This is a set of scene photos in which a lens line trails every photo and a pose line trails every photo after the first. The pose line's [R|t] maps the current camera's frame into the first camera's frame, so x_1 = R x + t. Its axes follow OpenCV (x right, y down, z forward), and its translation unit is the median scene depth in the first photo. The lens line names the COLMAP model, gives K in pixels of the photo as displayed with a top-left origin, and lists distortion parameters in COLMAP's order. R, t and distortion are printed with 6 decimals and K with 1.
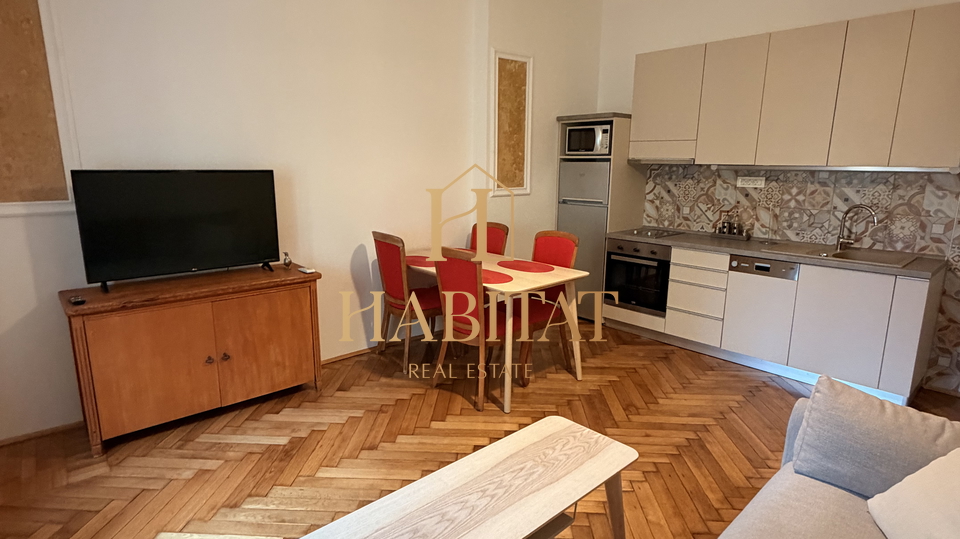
lens RADIAL K [[510.2, 0, 480.0], [0, 510.2, 269.5], [0, 0, 1]] dist [-0.000916, 0.000892]
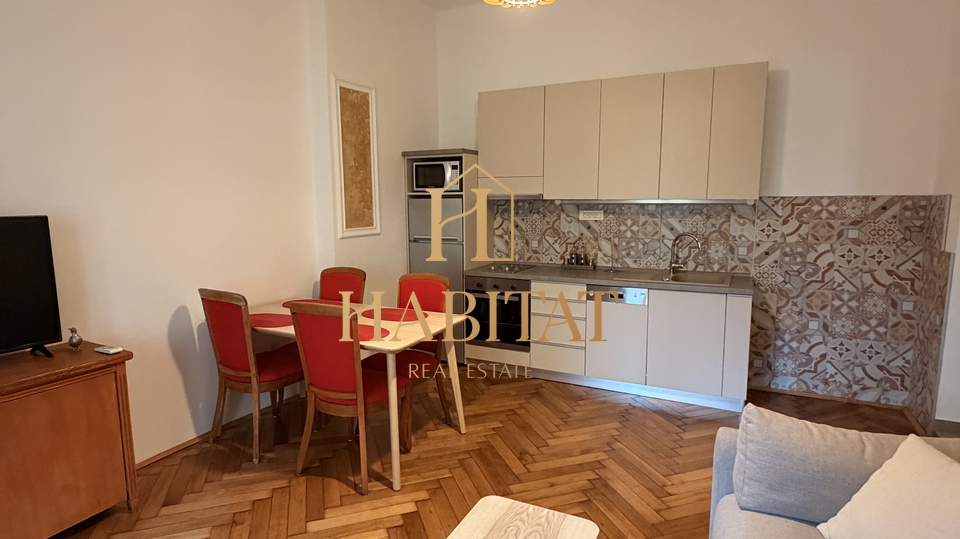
lens RADIAL K [[510.2, 0, 480.0], [0, 510.2, 269.5], [0, 0, 1]] dist [-0.000916, 0.000892]
pose [[0.933685, -0.062051, 0.352677, -0.080440], [0.085946, 0.994916, -0.052486, -0.025233], [-0.347628, 0.079317, 0.934272, 0.104081]]
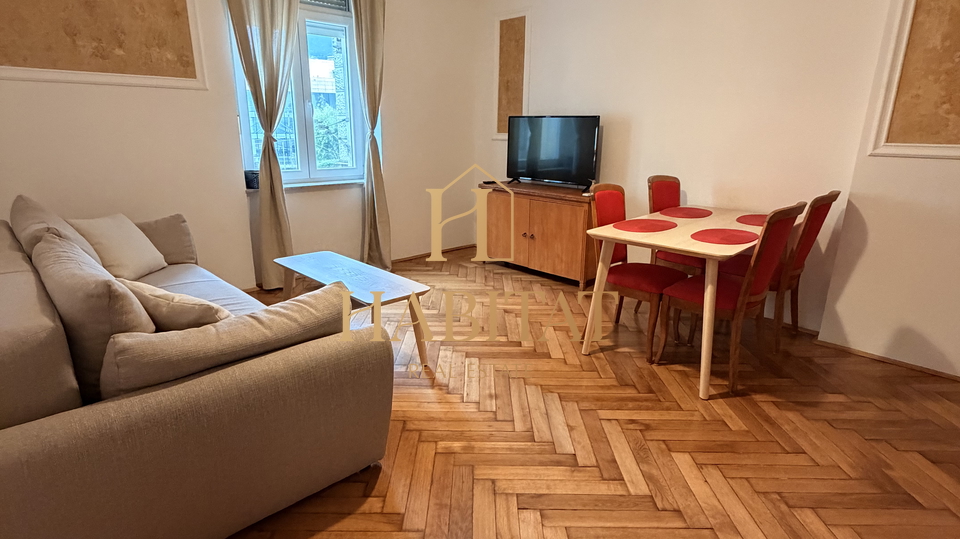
lens RADIAL K [[510.2, 0, 480.0], [0, 510.2, 269.5], [0, 0, 1]] dist [-0.000916, 0.000892]
pose [[0.040759, 0.265091, -0.963362, 0.820292], [-0.210918, 0.944719, 0.251037, -0.074694], [0.976654, 0.192958, 0.094418, 0.564233]]
